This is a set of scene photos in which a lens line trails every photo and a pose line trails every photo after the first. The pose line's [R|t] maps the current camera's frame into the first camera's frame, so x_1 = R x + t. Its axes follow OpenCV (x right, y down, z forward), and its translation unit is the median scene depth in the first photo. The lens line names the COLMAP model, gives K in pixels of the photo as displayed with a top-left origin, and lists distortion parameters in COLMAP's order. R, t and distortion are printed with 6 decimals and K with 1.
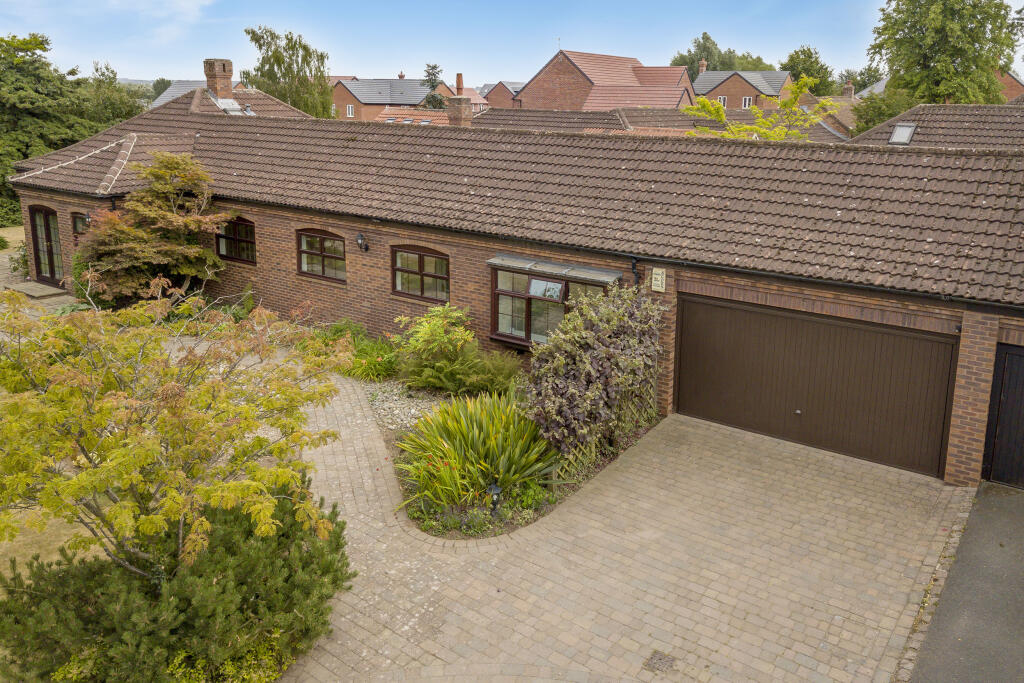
lens RADIAL K [[815.2, 0, 577.9], [0, 815.2, 340.9], [0, 0, 1]] dist [0.021428, 0.005071]
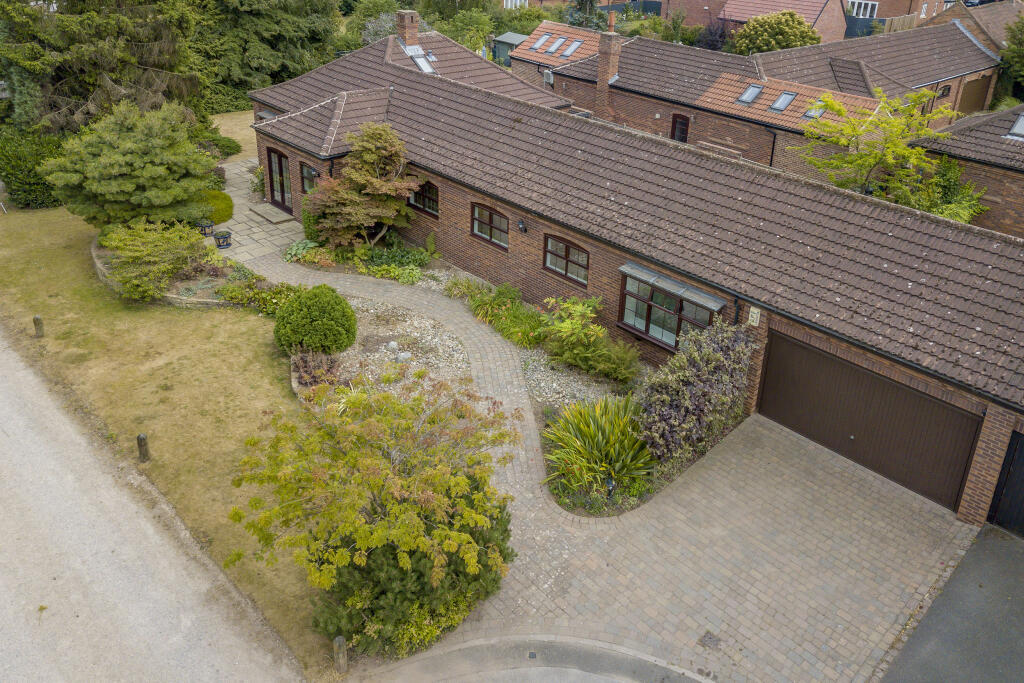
lens RADIAL K [[796.0, 0, 567.0], [0, 796.0, 300.6], [0, 0, 1]] dist [0.007218, 0.036658]
pose [[0.982117, 0.098213, -0.160625, 0.012791], [-0.065356, 0.977950, 0.198349, -0.378740], [0.176564, -0.184305, 0.966880, -0.271810]]
